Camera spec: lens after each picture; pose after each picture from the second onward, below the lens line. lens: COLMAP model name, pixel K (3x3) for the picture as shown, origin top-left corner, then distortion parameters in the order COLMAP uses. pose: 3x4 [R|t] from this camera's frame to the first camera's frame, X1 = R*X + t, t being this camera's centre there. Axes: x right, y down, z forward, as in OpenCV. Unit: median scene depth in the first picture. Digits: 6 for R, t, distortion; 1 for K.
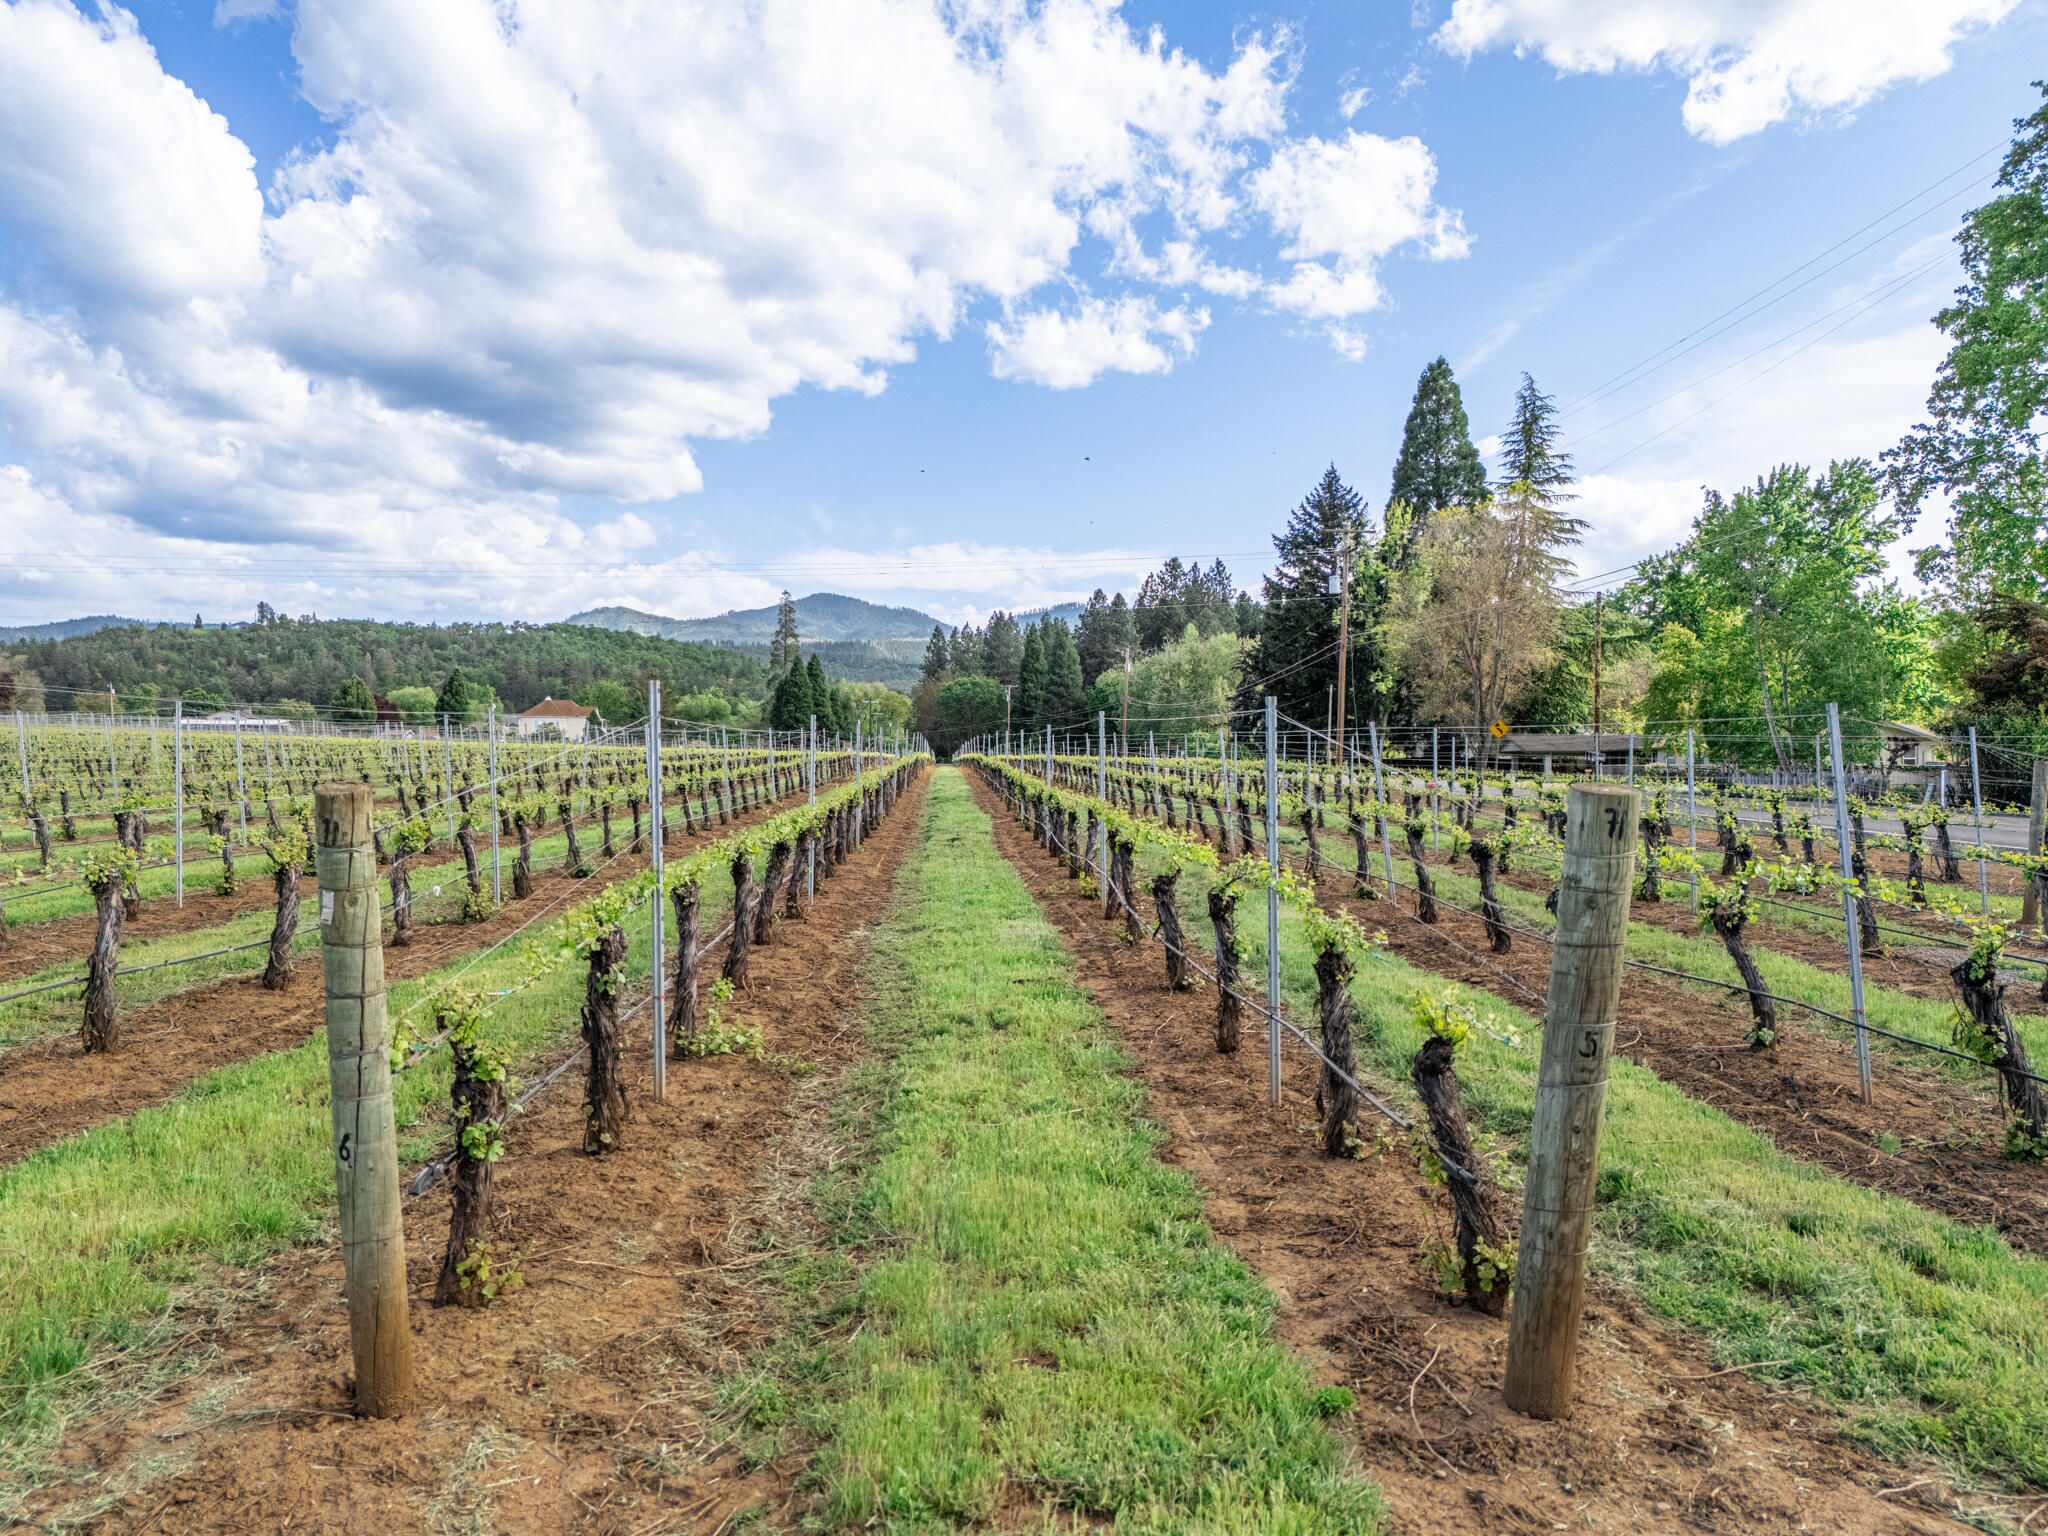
lens RADIAL K [[1461.8, 0, 1019.2], [0, 1461.8, 770.6], [0, 0, 1]] dist [0.036987, -0.039686]
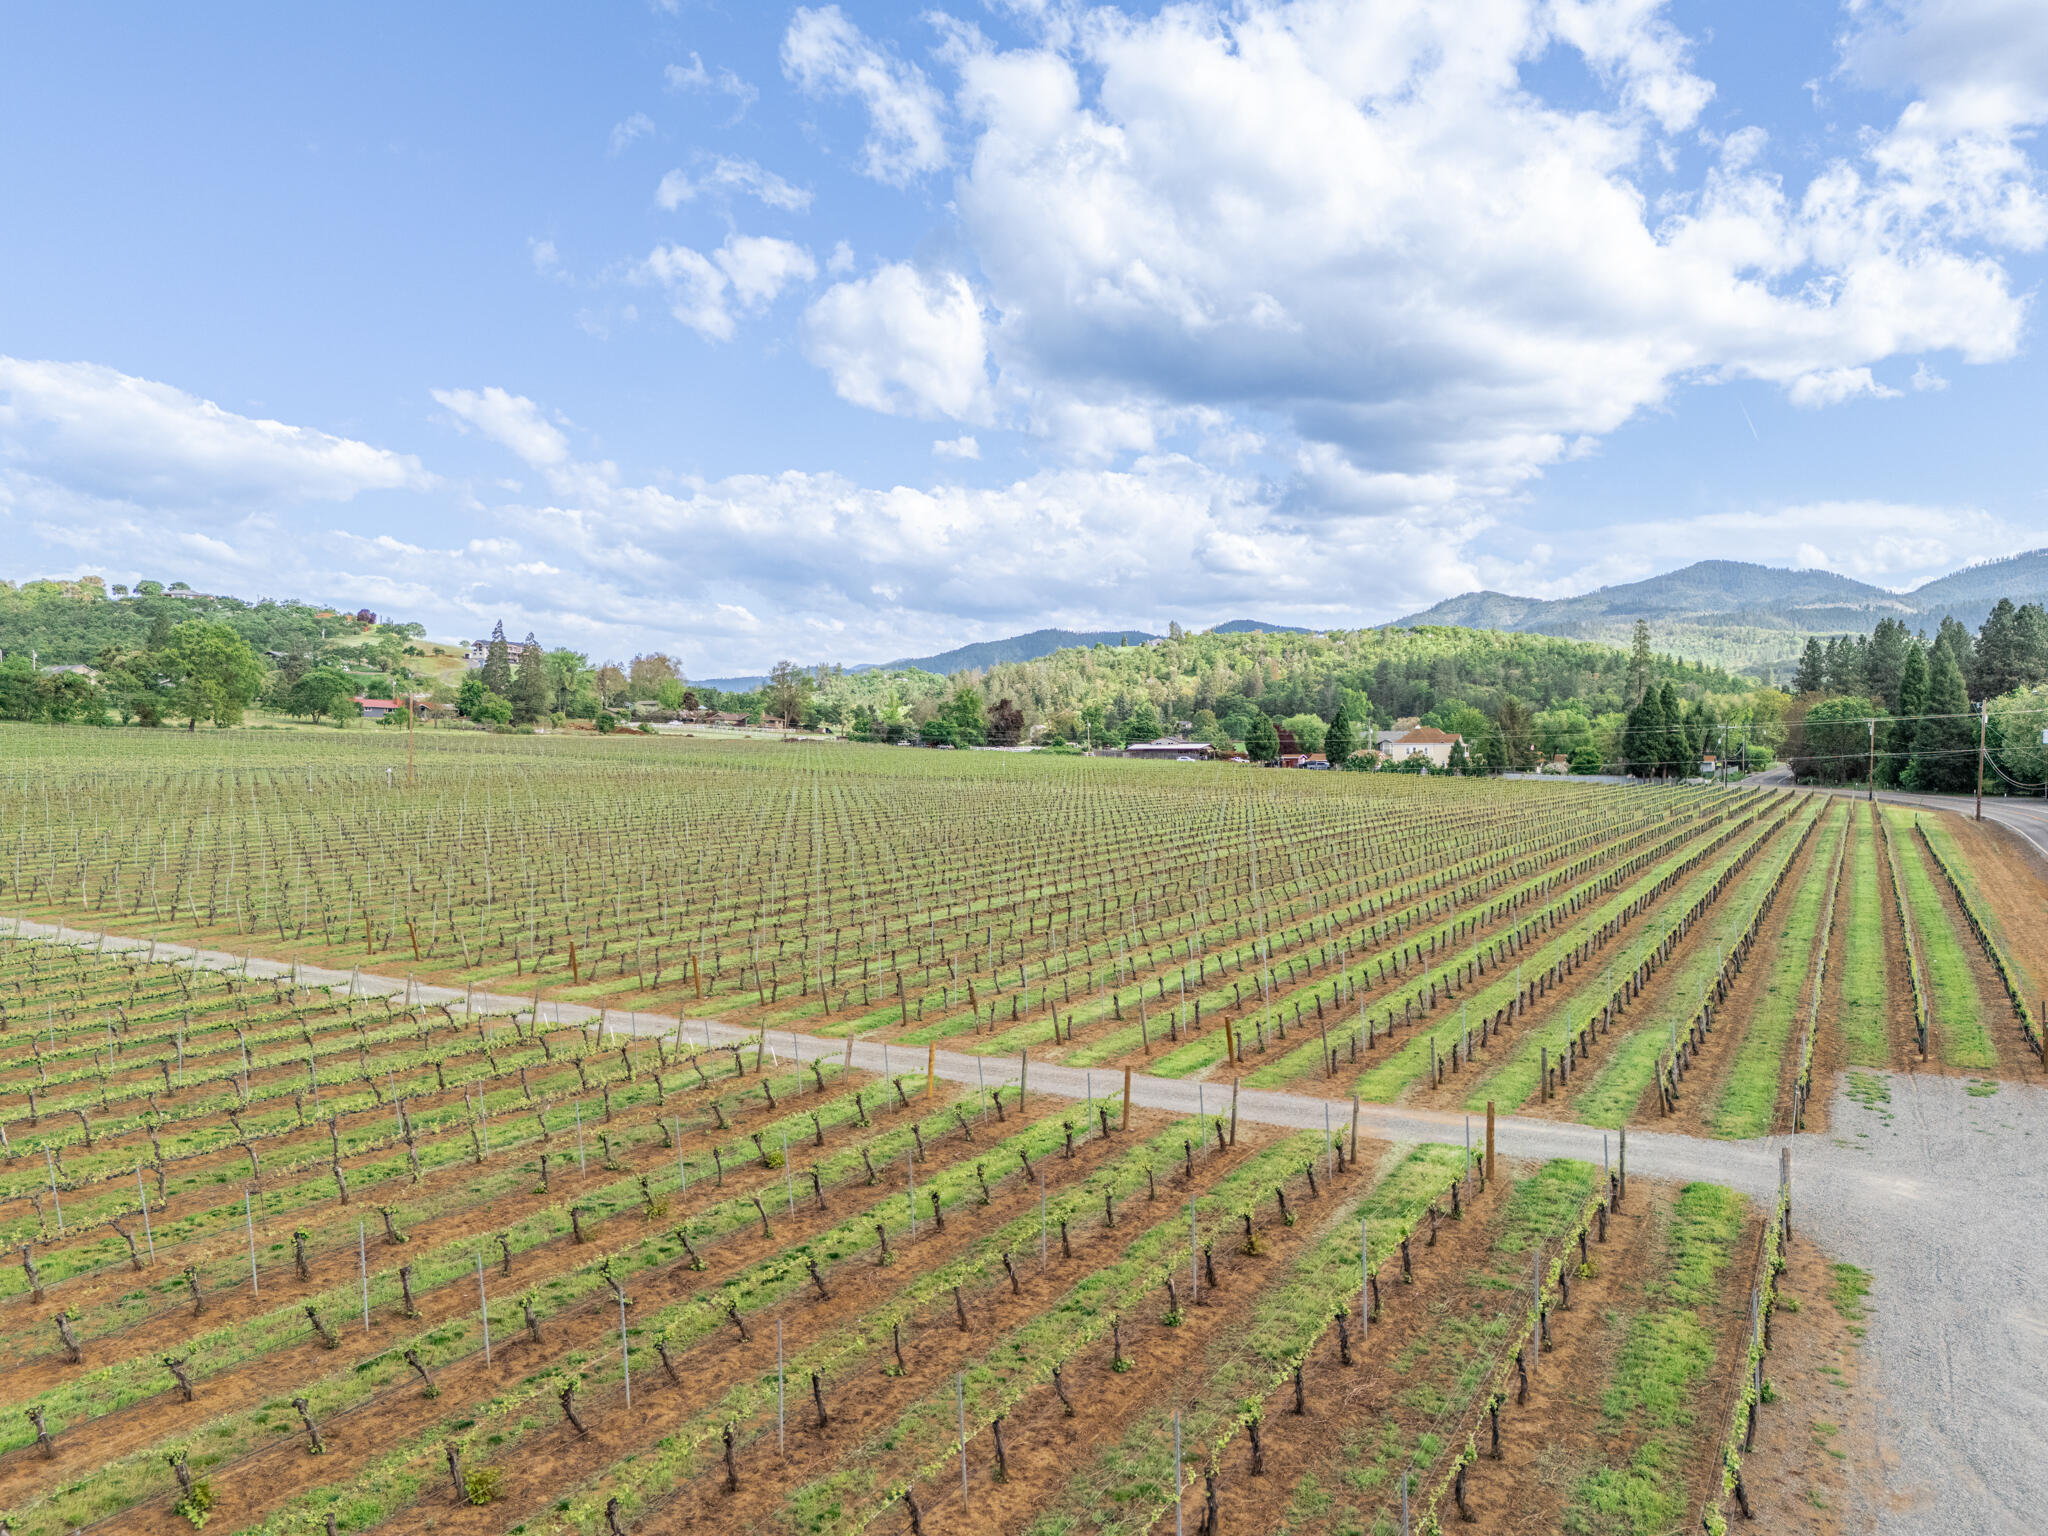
lens RADIAL K [[1461.8, 0, 1019.2], [0, 1461.8, 770.6], [0, 0, 1]] dist [0.036987, -0.039686]
pose [[0.840062, -0.000376, -0.542490, 0.079347], [0.006591, 0.999933, 0.009513, -0.056776], [0.542450, -0.011567, 0.840008, -0.269341]]
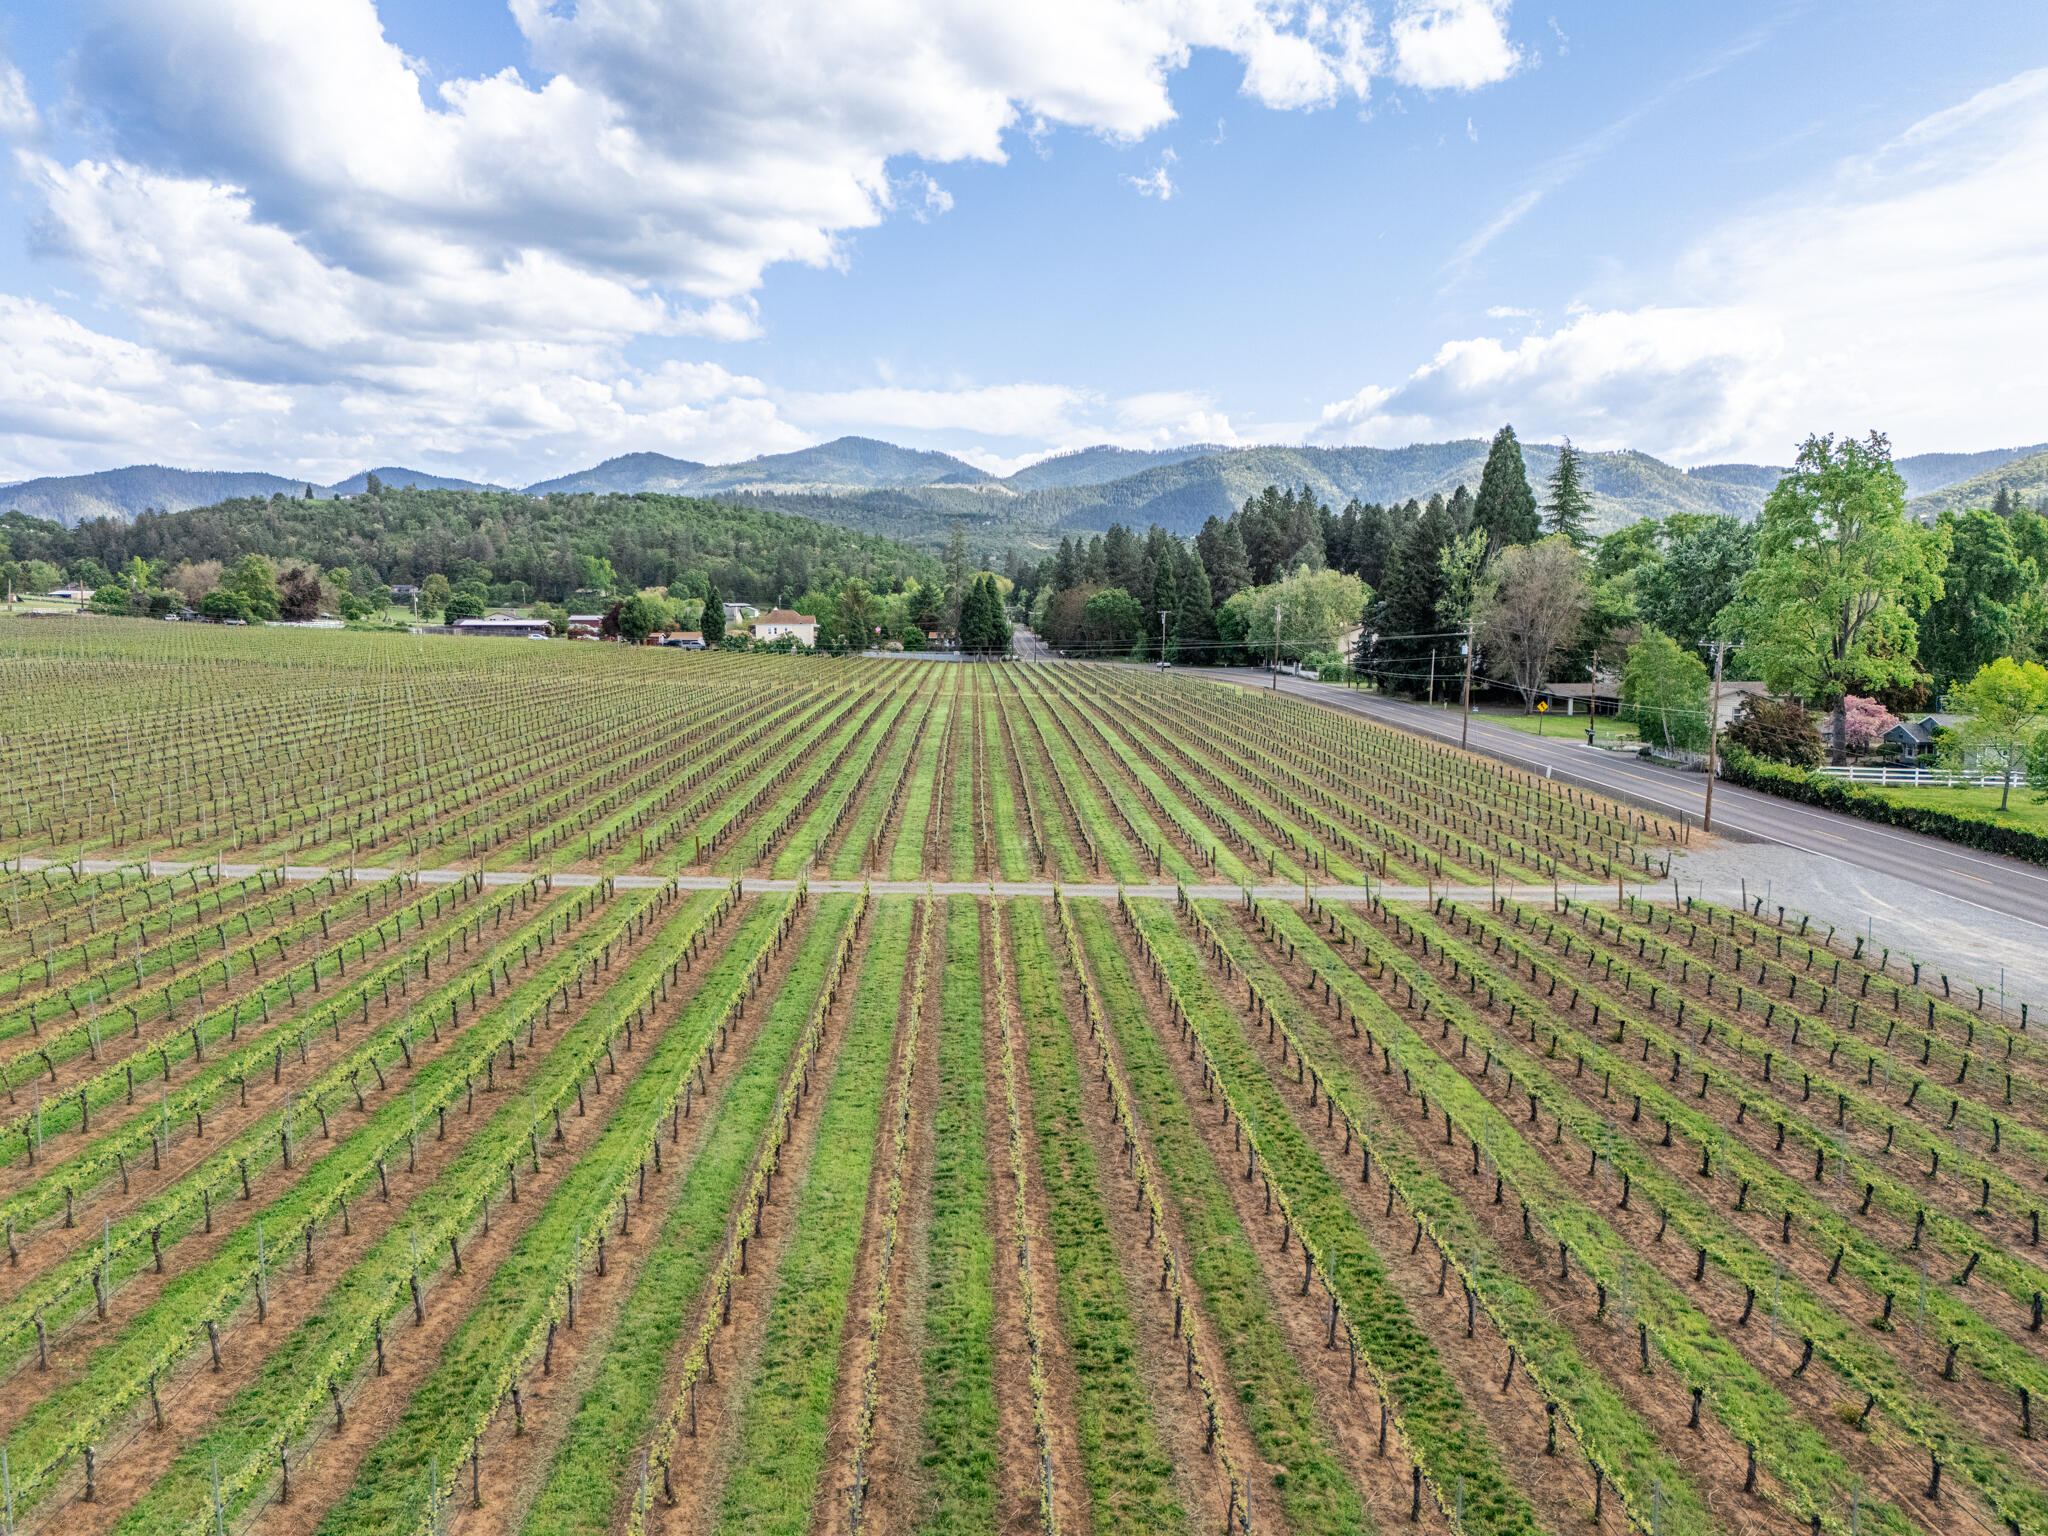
lens RADIAL K [[1461.8, 0, 1019.2], [0, 1461.8, 770.6], [0, 0, 1]] dist [0.036987, -0.039686]
pose [[0.999869, -0.002087, -0.016076, -0.188915], [0.003804, 0.994190, 0.107569, -0.092700], [0.015758, -0.107616, 0.994068, -0.536153]]
